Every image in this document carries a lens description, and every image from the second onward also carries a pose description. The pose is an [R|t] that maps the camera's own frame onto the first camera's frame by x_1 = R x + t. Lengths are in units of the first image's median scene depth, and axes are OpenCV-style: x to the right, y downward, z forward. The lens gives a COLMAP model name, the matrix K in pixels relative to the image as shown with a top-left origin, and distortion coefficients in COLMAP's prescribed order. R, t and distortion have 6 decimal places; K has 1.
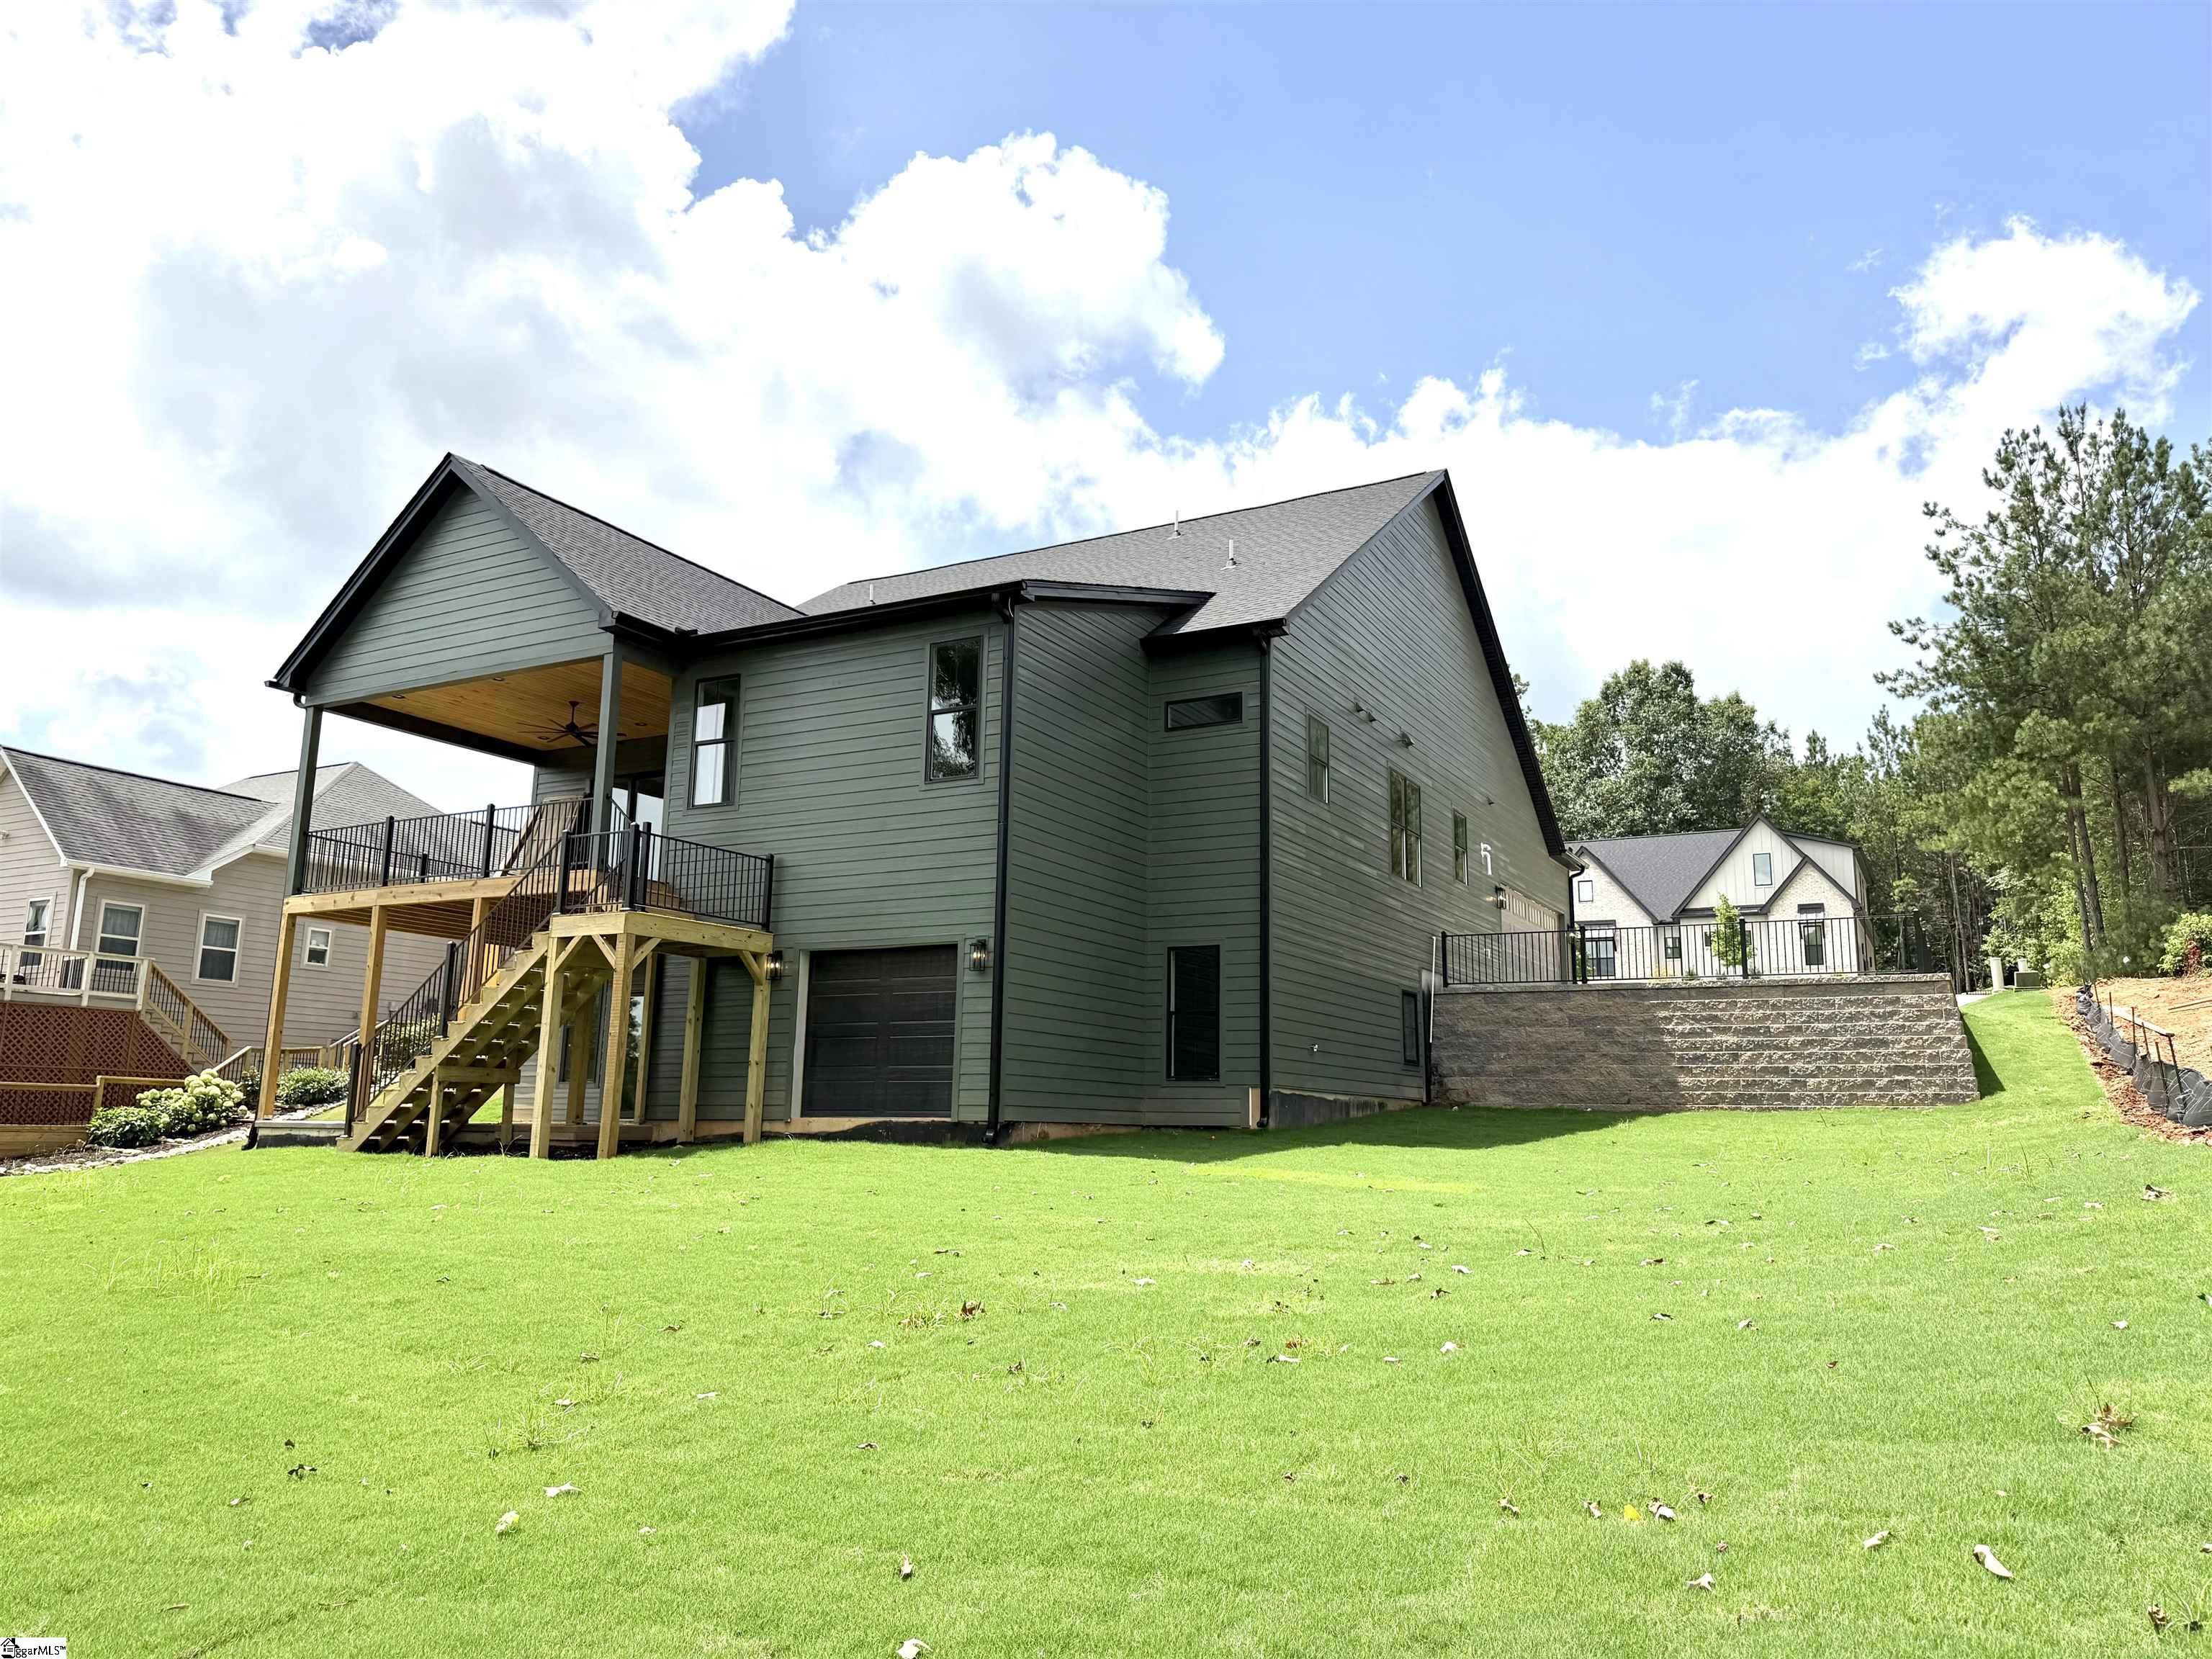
lens RADIAL K [[1549.3, 0, 1122.4], [0, 1549.3, 832.9], [0, 0, 1]] dist [0.158983, -0.317935]
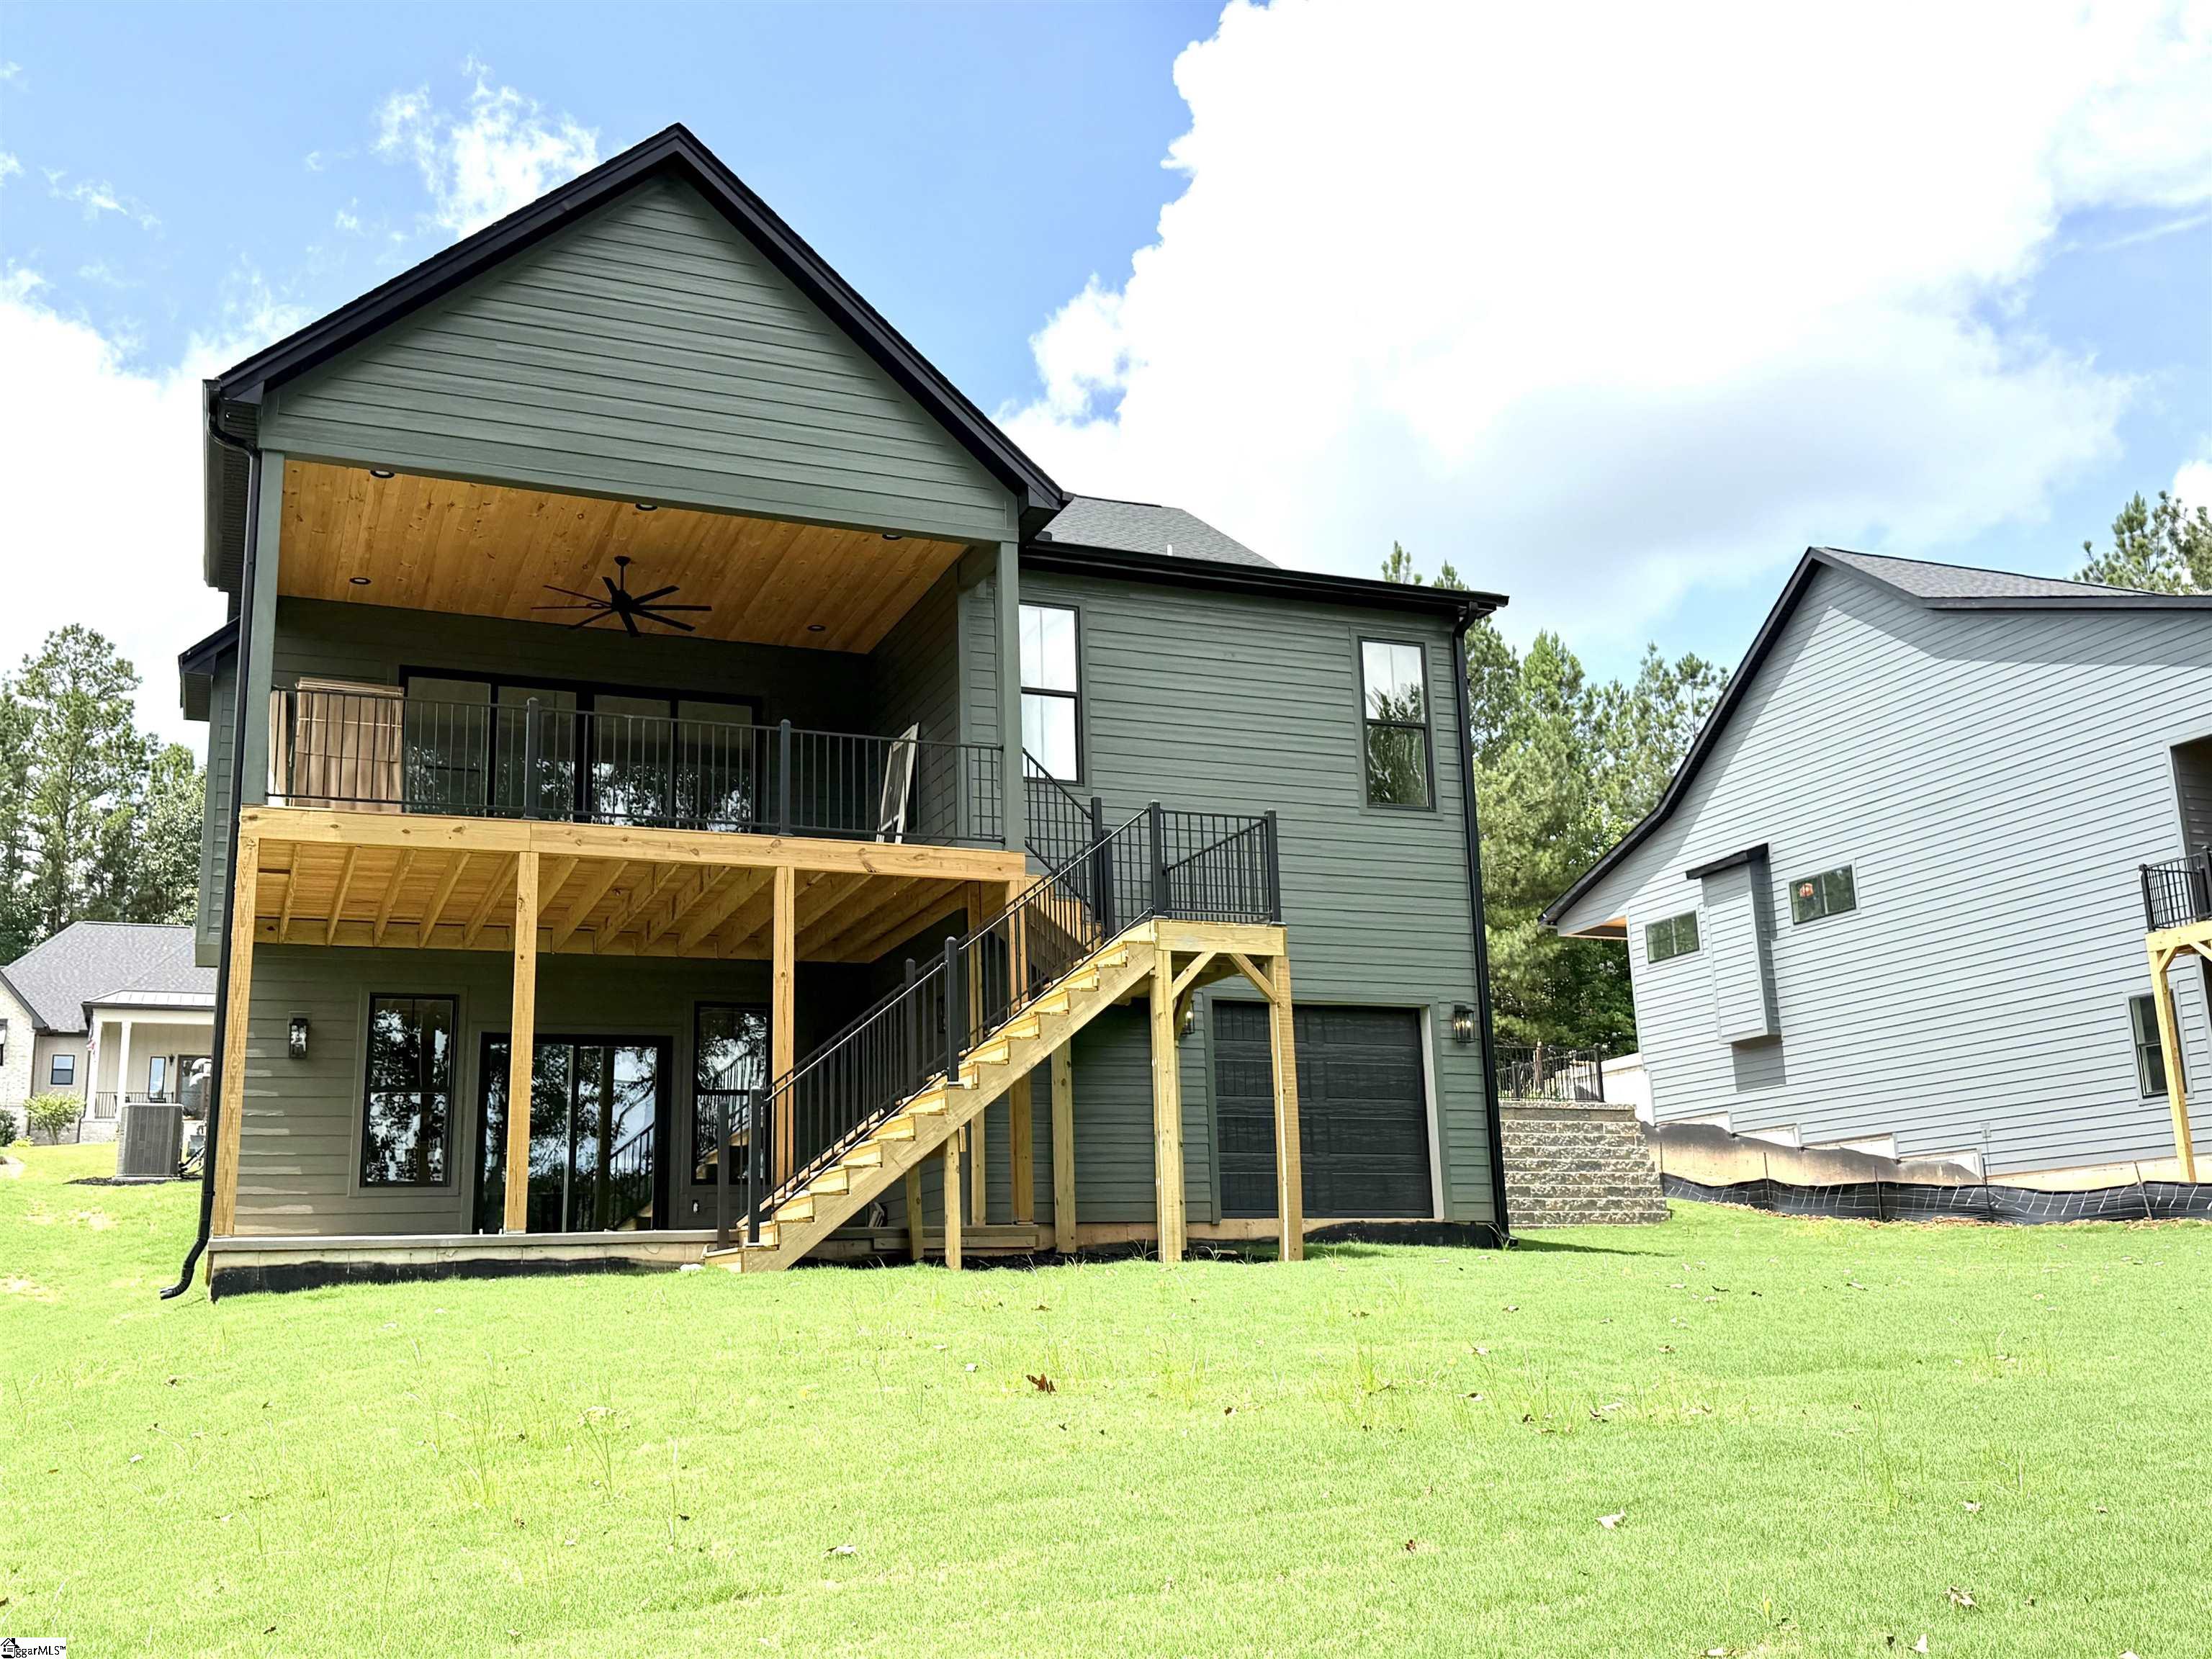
lens RADIAL K [[2120.3, 0, 1106.0], [0, 2120.3, 829.5], [0, 0, 1]] dist [0.150613, -0.000796]
pose [[0.623886, 0.145425, 0.767866, -0.904810], [-0.107130, 0.989173, -0.100296, 0.090191], [-0.774138, -0.019688, 0.632711, 0.342099]]
